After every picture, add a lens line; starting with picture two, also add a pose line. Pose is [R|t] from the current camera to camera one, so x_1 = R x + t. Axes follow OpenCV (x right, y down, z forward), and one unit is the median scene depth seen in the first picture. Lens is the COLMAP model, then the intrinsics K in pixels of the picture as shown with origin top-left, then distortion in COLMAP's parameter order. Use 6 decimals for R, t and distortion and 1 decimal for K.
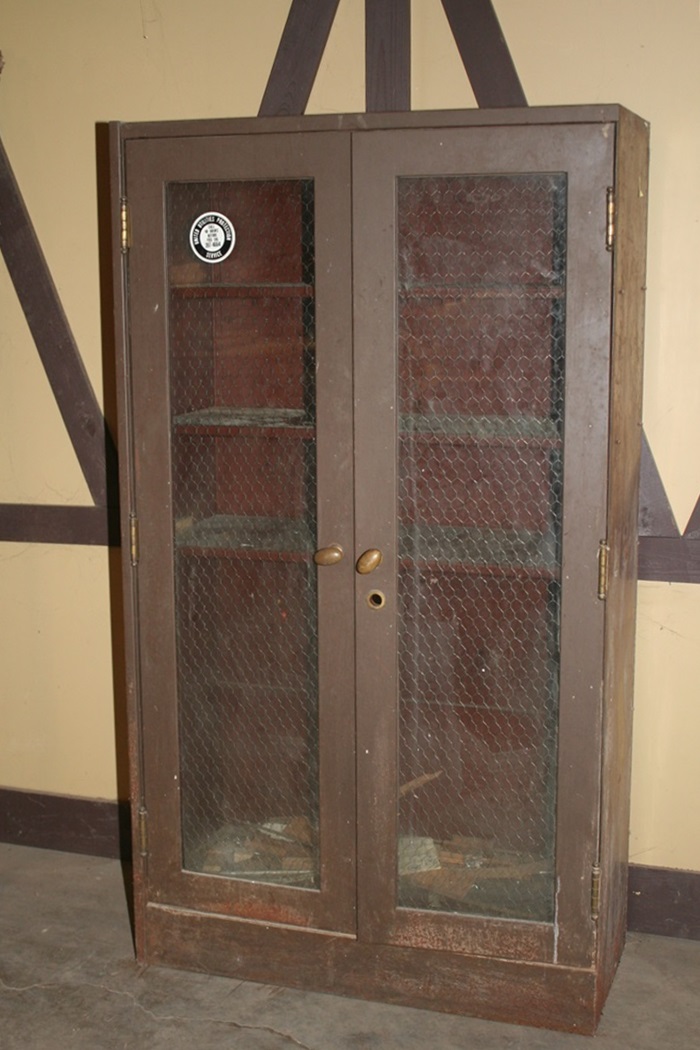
lens RADIAL K [[1400.7, 0, 334.4], [0, 1400.7, 509.8], [0, 0, 1]] dist [-0.087223, 0.099016]
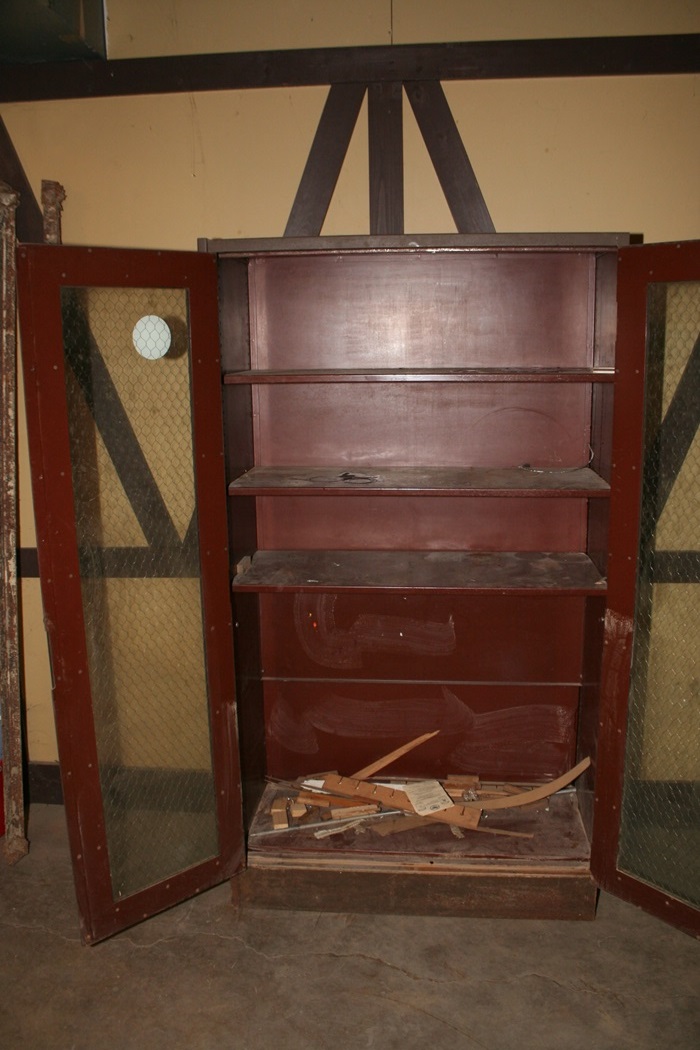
lens RADIAL K [[858.2, 0, 363.6], [0, 858.2, 523.8], [0, 0, 1]] dist [-0.173156, 0.142726]
pose [[0.971767, -0.053840, 0.229717, -0.191905], [0.046198, 0.998189, 0.038521, -0.053584], [-0.231375, -0.026822, 0.972495, 0.250389]]
